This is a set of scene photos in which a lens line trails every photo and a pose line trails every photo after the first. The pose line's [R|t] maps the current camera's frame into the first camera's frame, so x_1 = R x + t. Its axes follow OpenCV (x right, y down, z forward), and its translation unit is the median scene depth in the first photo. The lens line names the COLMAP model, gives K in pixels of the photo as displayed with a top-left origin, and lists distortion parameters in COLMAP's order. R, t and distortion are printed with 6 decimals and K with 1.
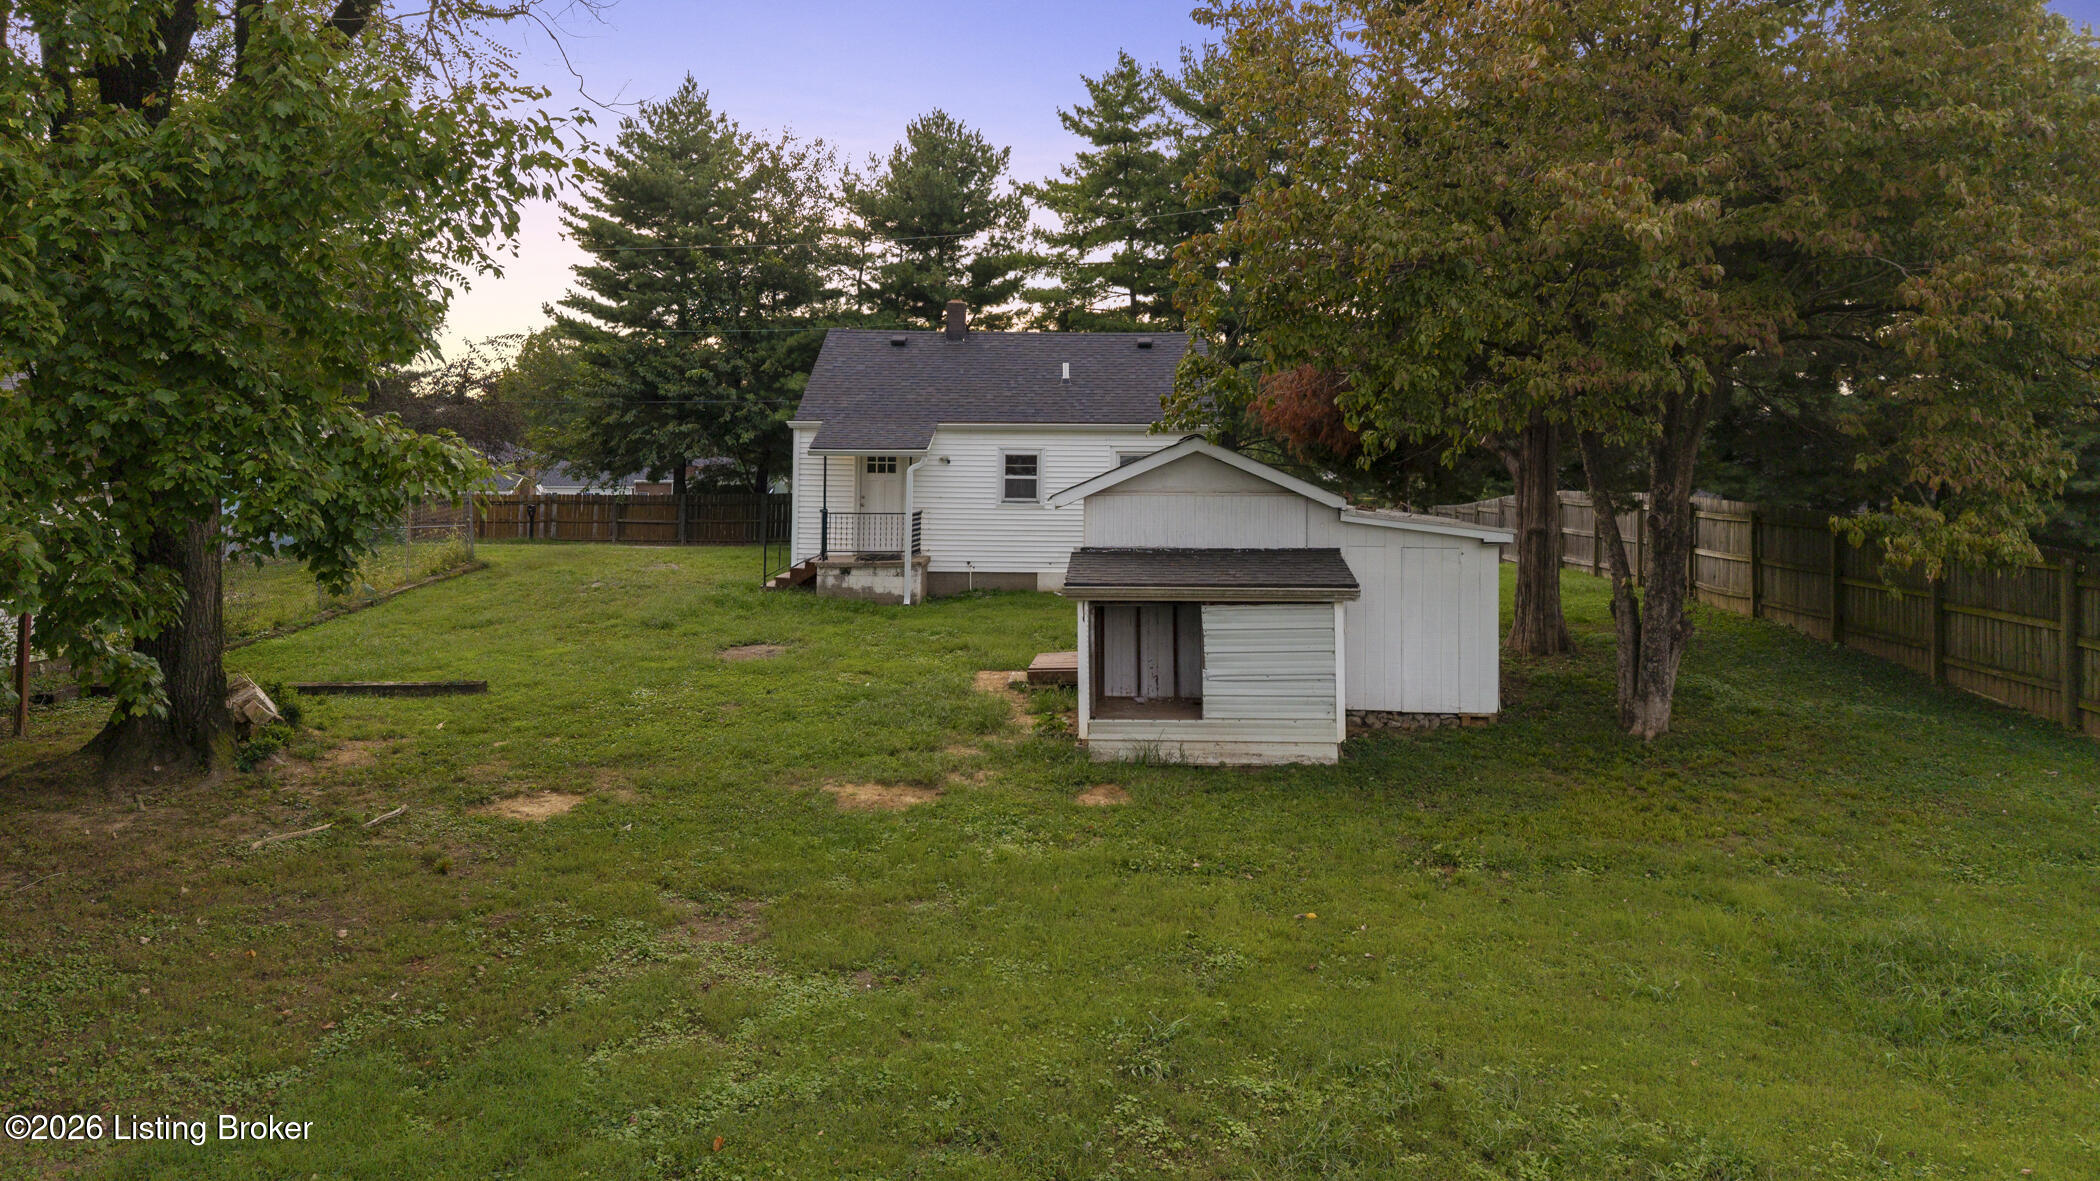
lens RADIAL K [[1440.9, 0, 1082.8], [0, 1440.9, 475.4], [0, 0, 1]] dist [0.007783, 0.000012]
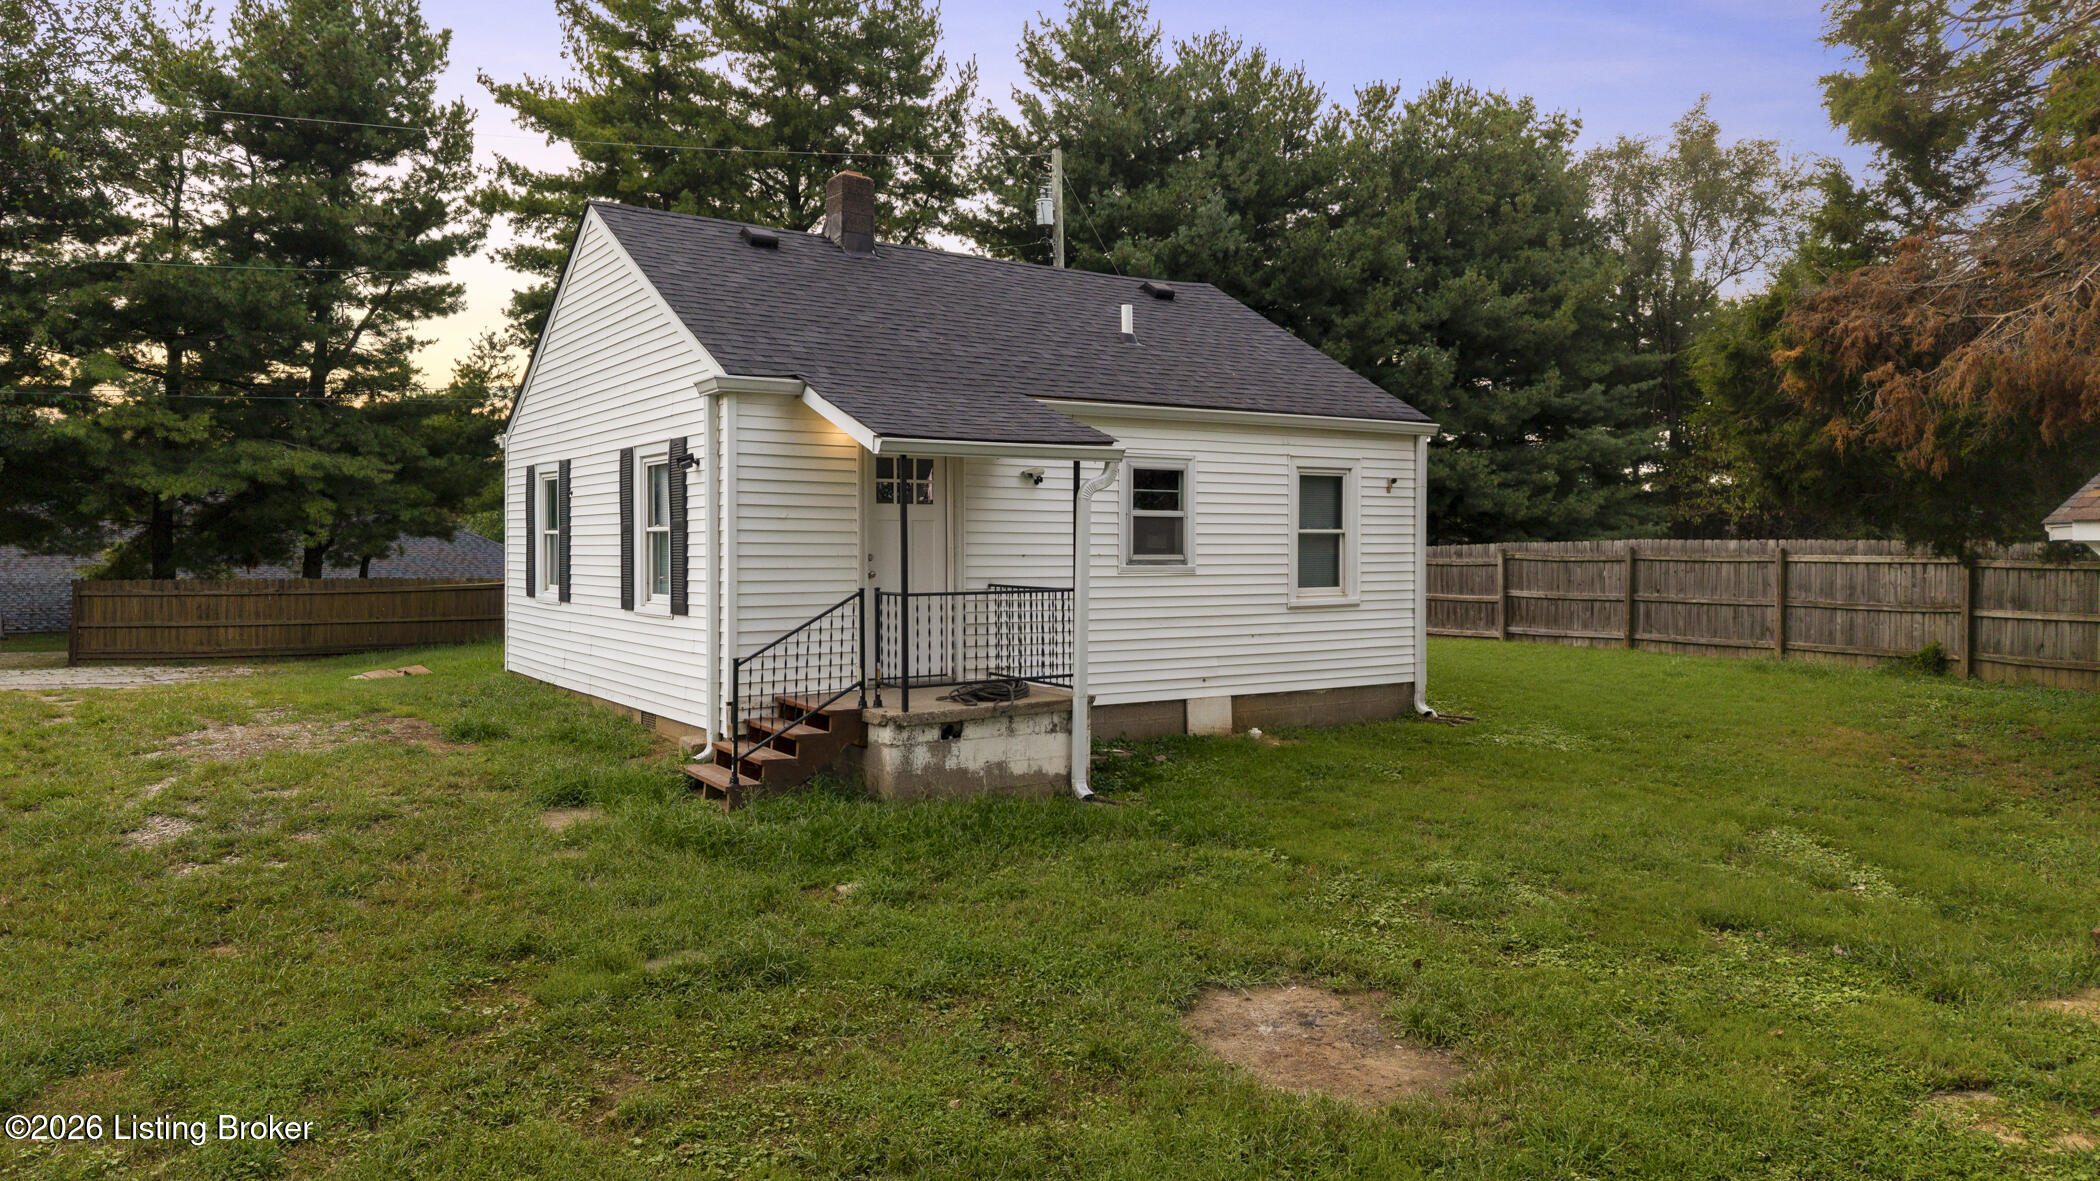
lens RADIAL K [[1425.2, 0, 1051.6], [0, 1425.2, 530.8], [0, 0, 1]] dist [0.000786, -0.000251]
pose [[0.828548, -0.005395, 0.559891, -0.359849], [0.012366, 0.999886, -0.008666, 0.011620], [-0.559781, 0.014104, 0.828521, 0.616379]]
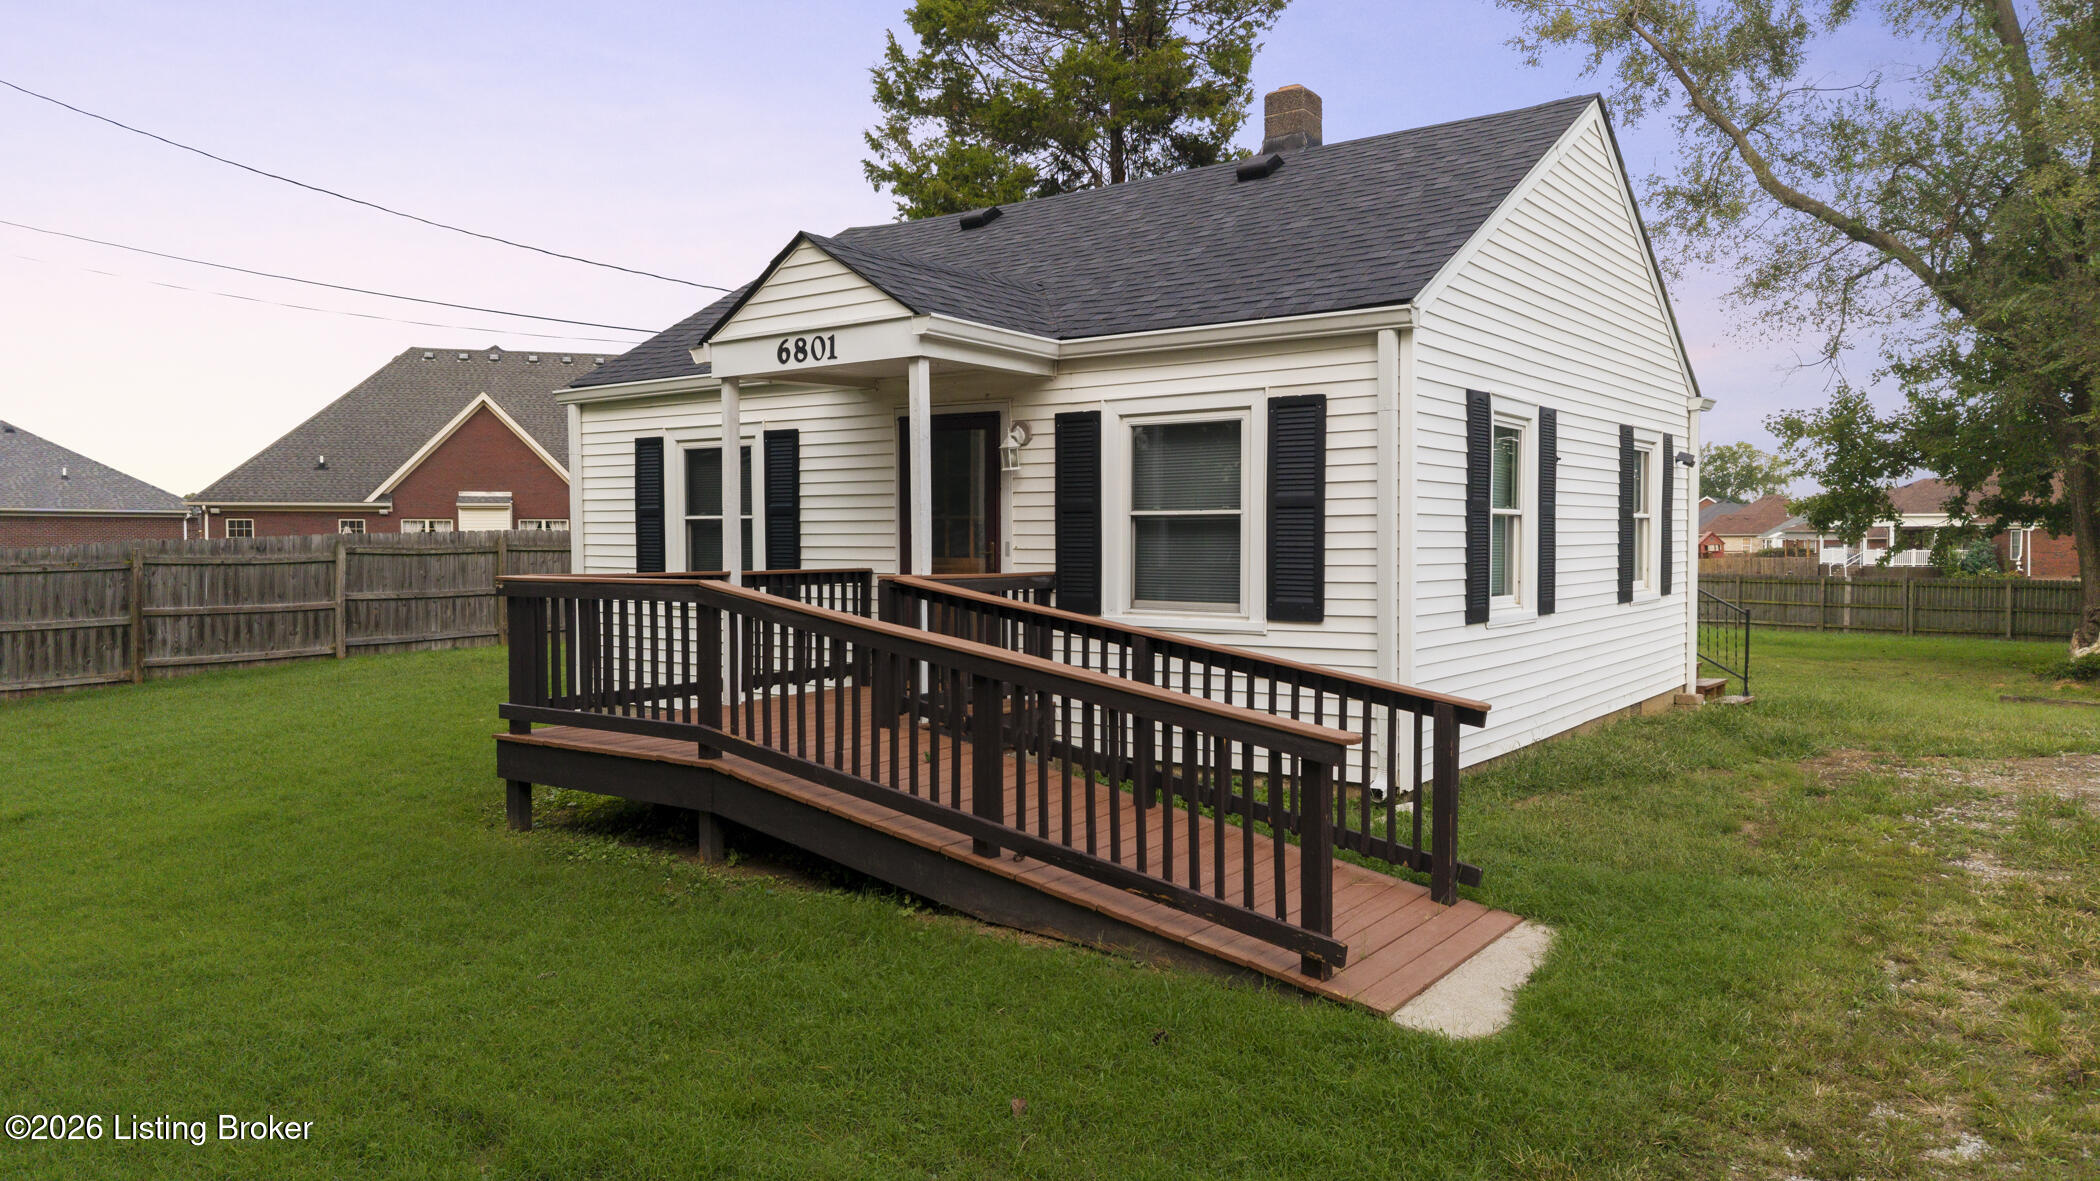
lens RADIAL K [[1430.2, 0, 1042.5], [0, 1430.2, 588.1], [0, 0, 1]] dist [0.006303, -0.000112]
pose [[-0.808217, -0.032216, 0.588003, -0.325511], [-0.003990, 0.998779, 0.049238, 0.005856], [-0.588871, 0.037449, -0.807359, 1.610030]]
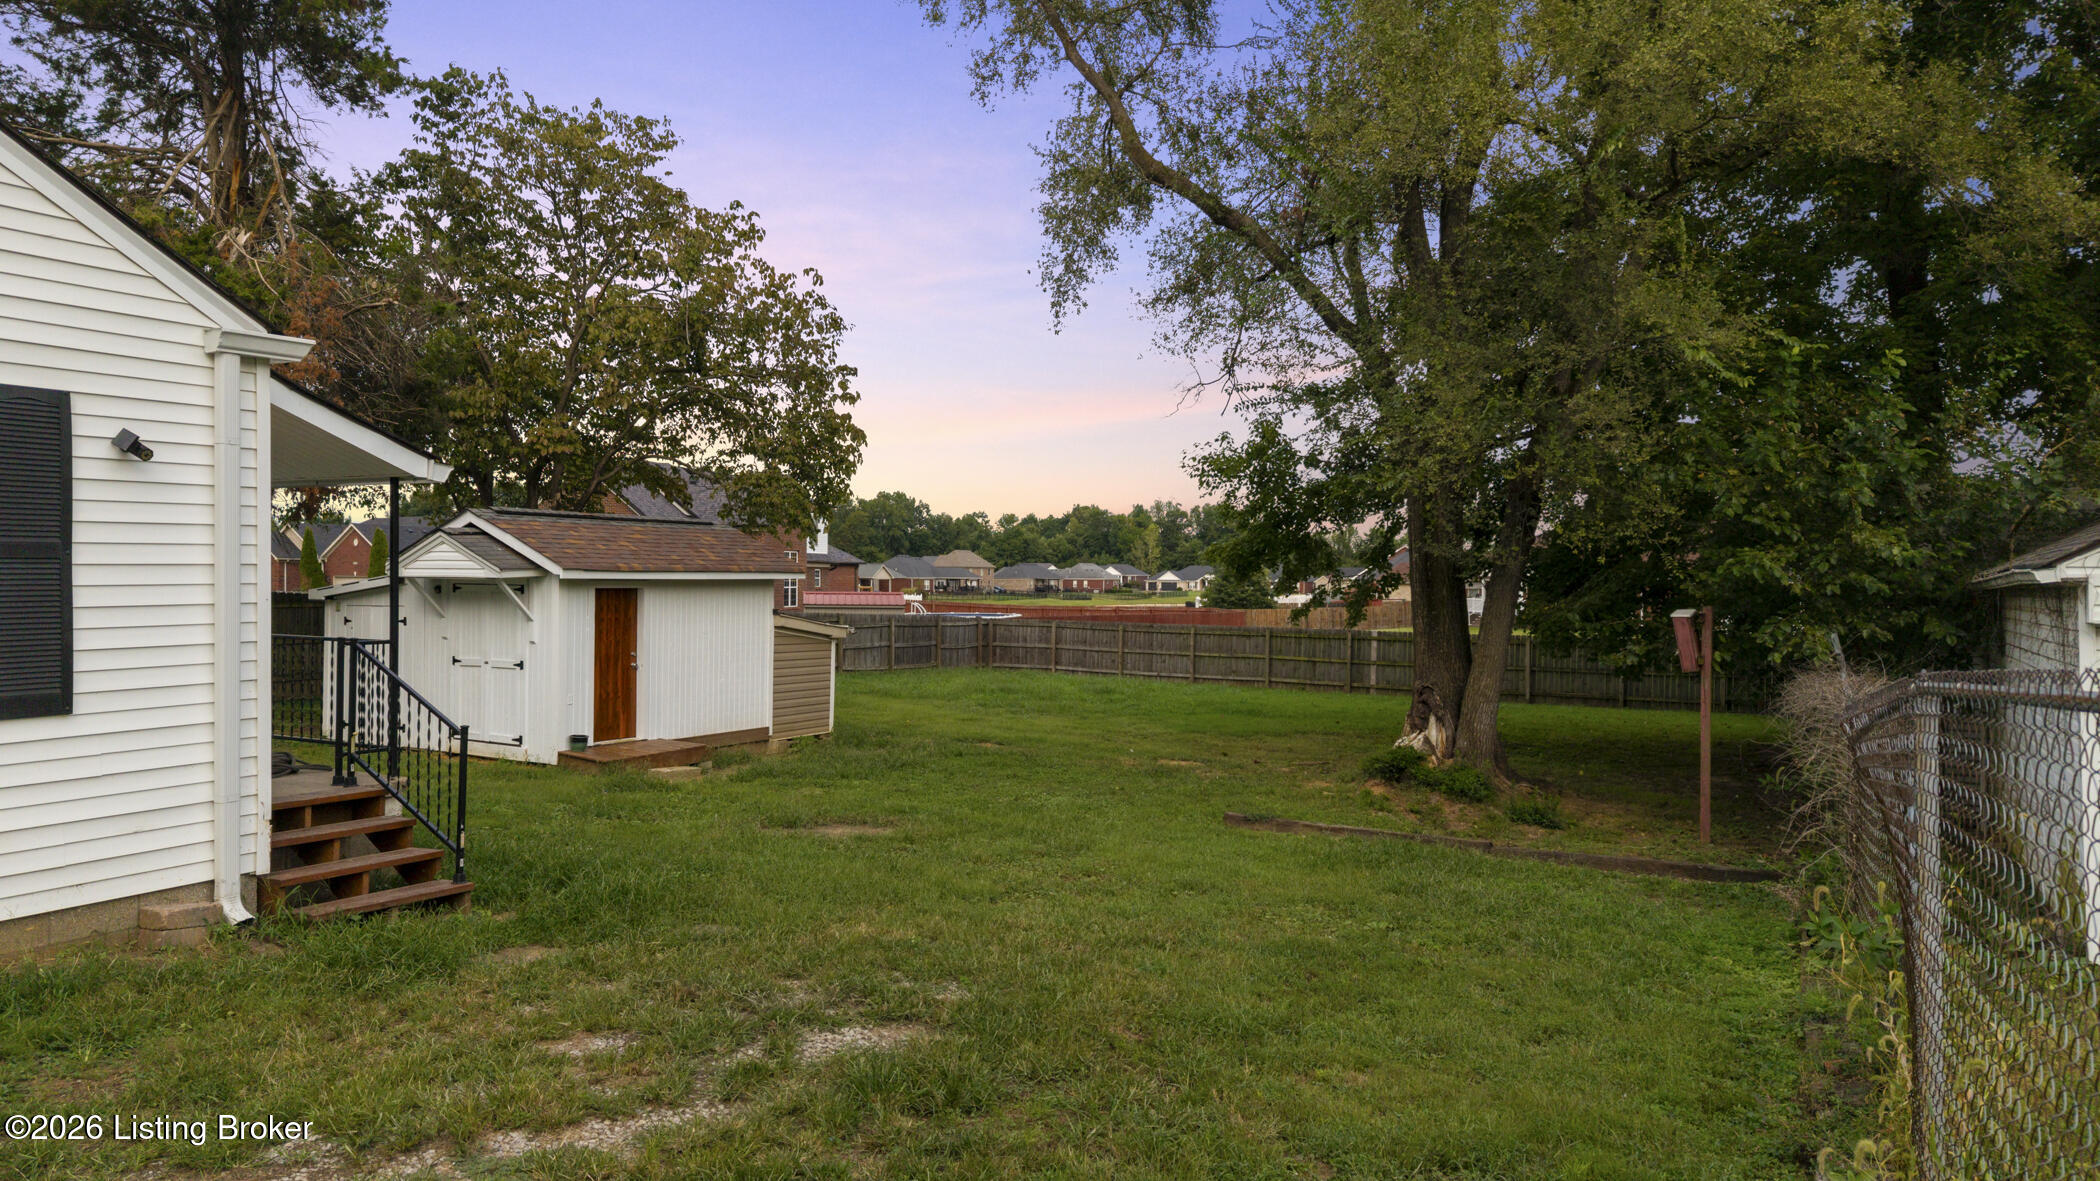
lens RADIAL K [[1411.9, 0, 1050.9], [0, 1411.9, 569.3], [0, 0, 1]] dist [0.012083, 0.000469]
pose [[-0.886843, -0.015569, 0.461809, -0.478313], [-0.014344, 0.999878, 0.006163, 0.001994], [-0.461849, -0.001158, -0.886958, 1.206407]]
